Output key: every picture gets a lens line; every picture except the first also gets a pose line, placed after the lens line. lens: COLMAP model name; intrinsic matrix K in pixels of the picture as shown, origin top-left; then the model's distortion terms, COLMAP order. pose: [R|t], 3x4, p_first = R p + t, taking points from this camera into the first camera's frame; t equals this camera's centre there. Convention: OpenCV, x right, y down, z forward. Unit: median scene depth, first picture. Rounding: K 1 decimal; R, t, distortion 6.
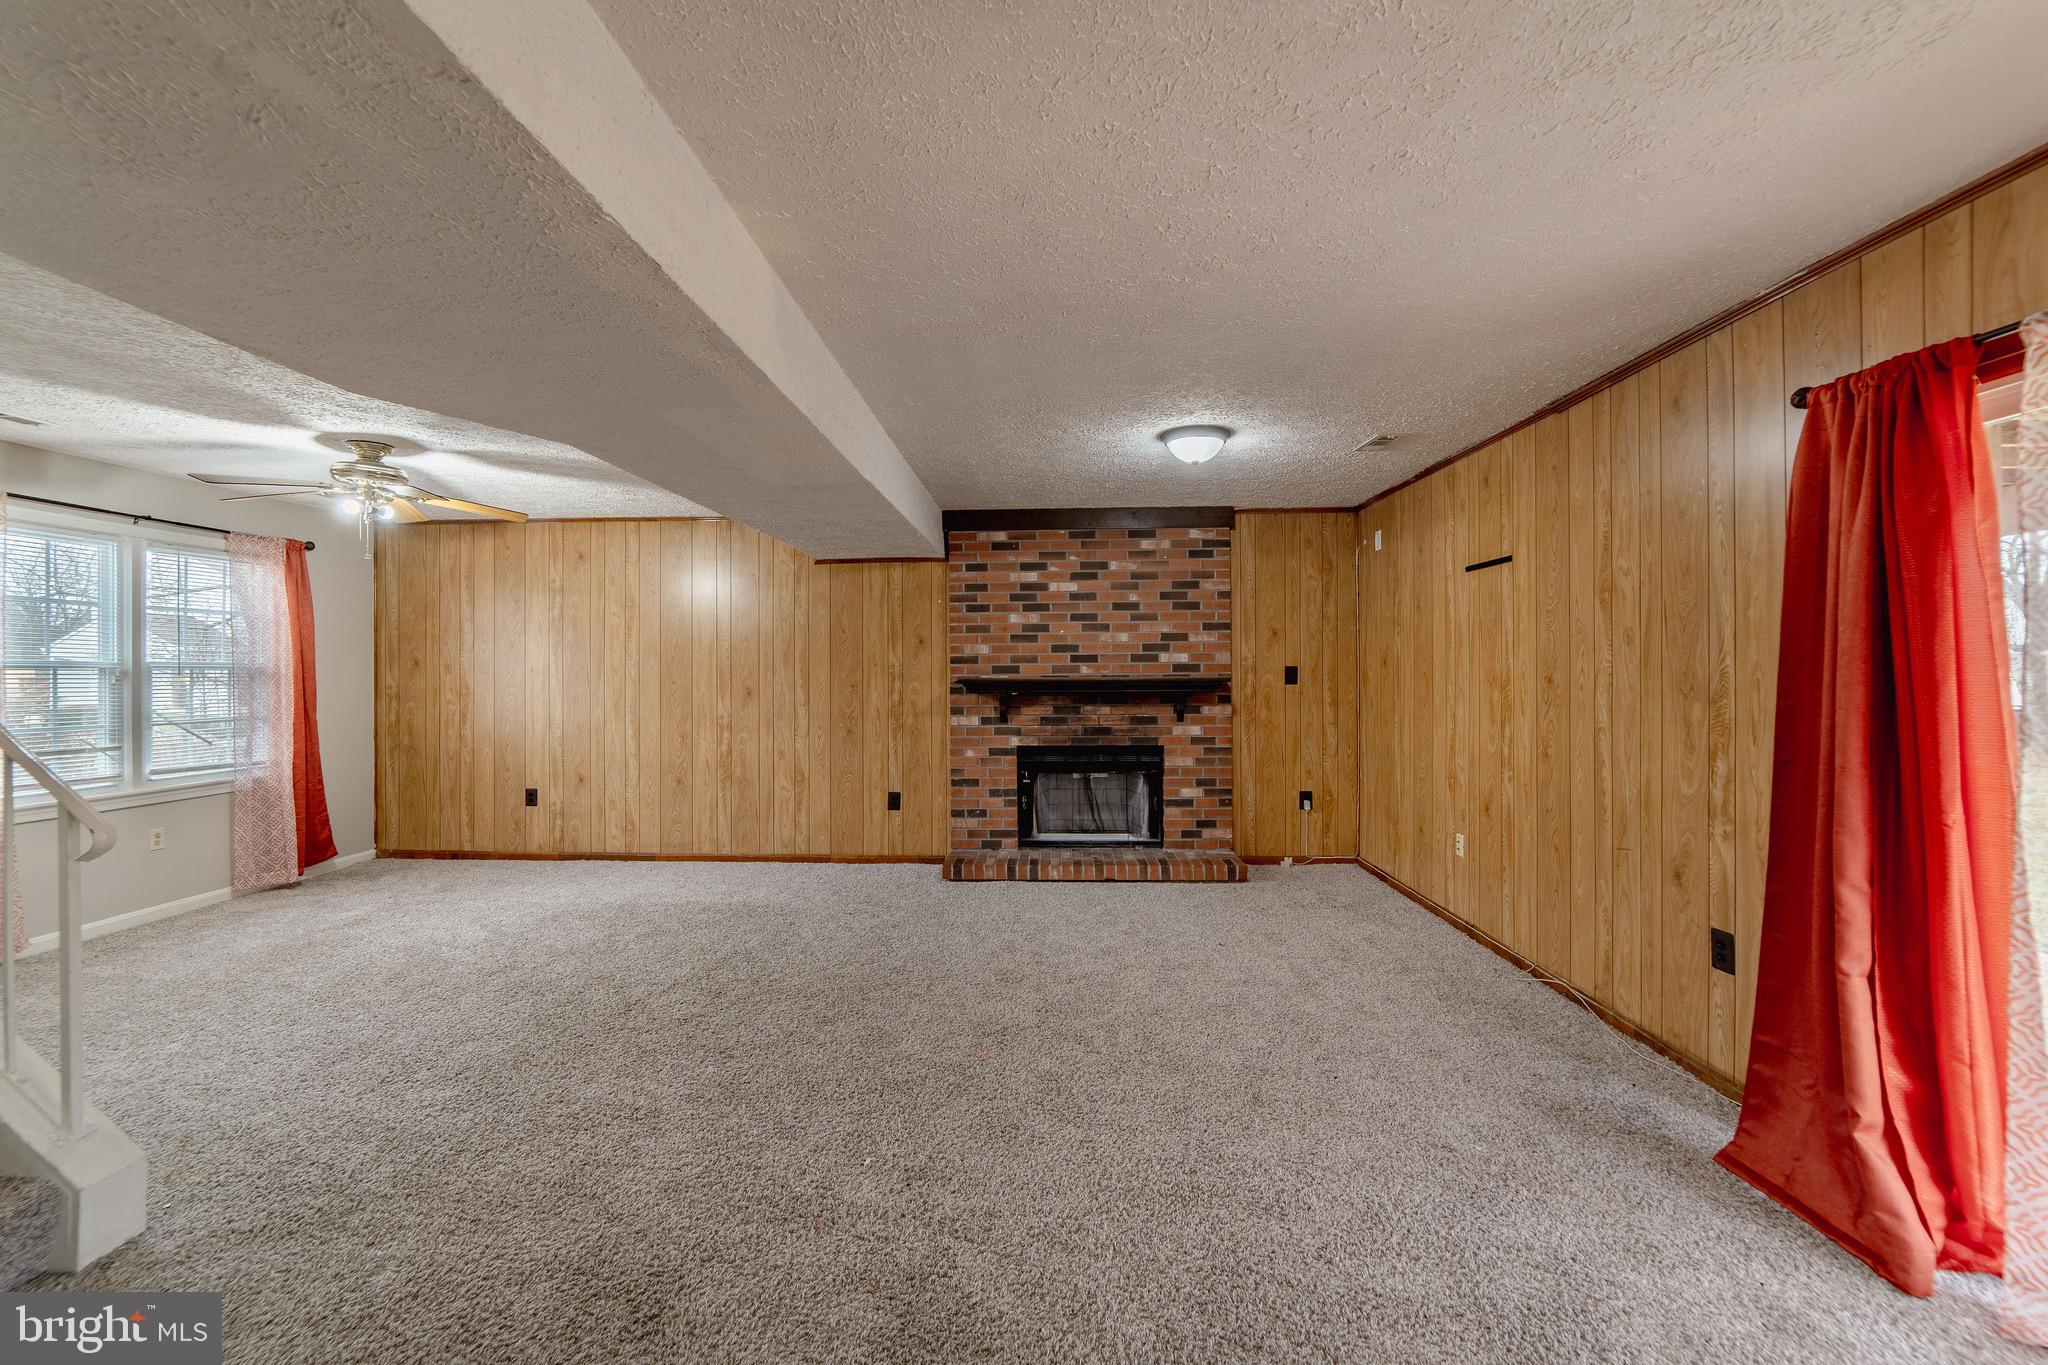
lens RADIAL K [[832.4, 0, 1029.8], [0, 832.4, 670.8], [0, 0, 1]] dist [-0.021225, 0.008234]
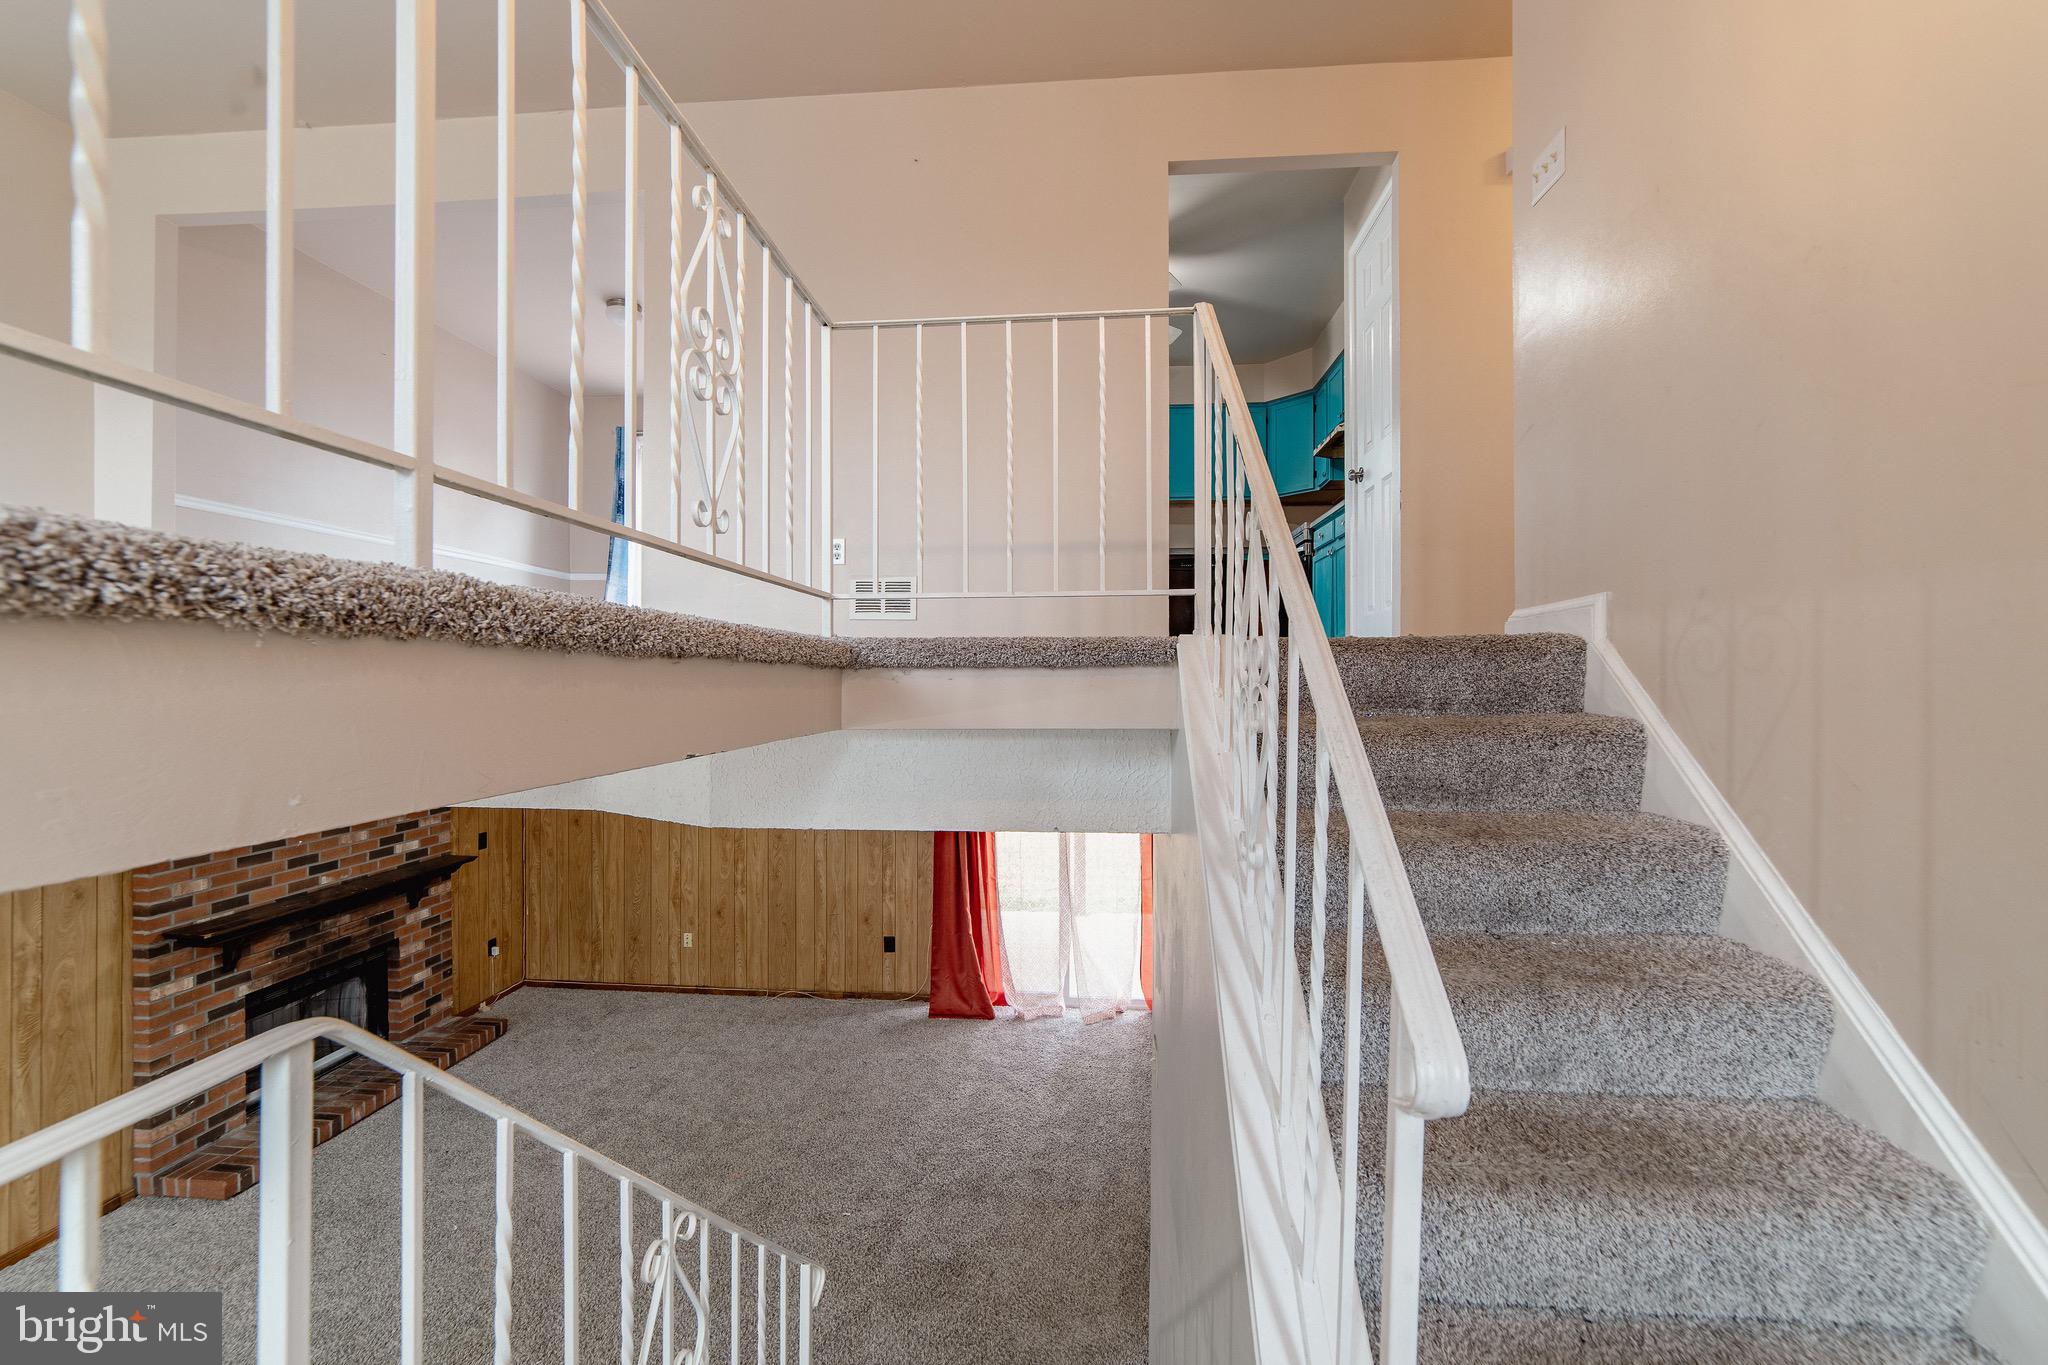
lens RADIAL K [[819.0, 0, 1016.5], [0, 819.0, 679.3], [0, 0, 1]] dist [-0.017797, 0.006774]
pose [[0.055757, 0.004145, 0.998436, -0.759876], [-0.003164, 0.999987, -0.003975, -0.214939], [-0.998439, -0.002938, 0.055769, 0.214840]]
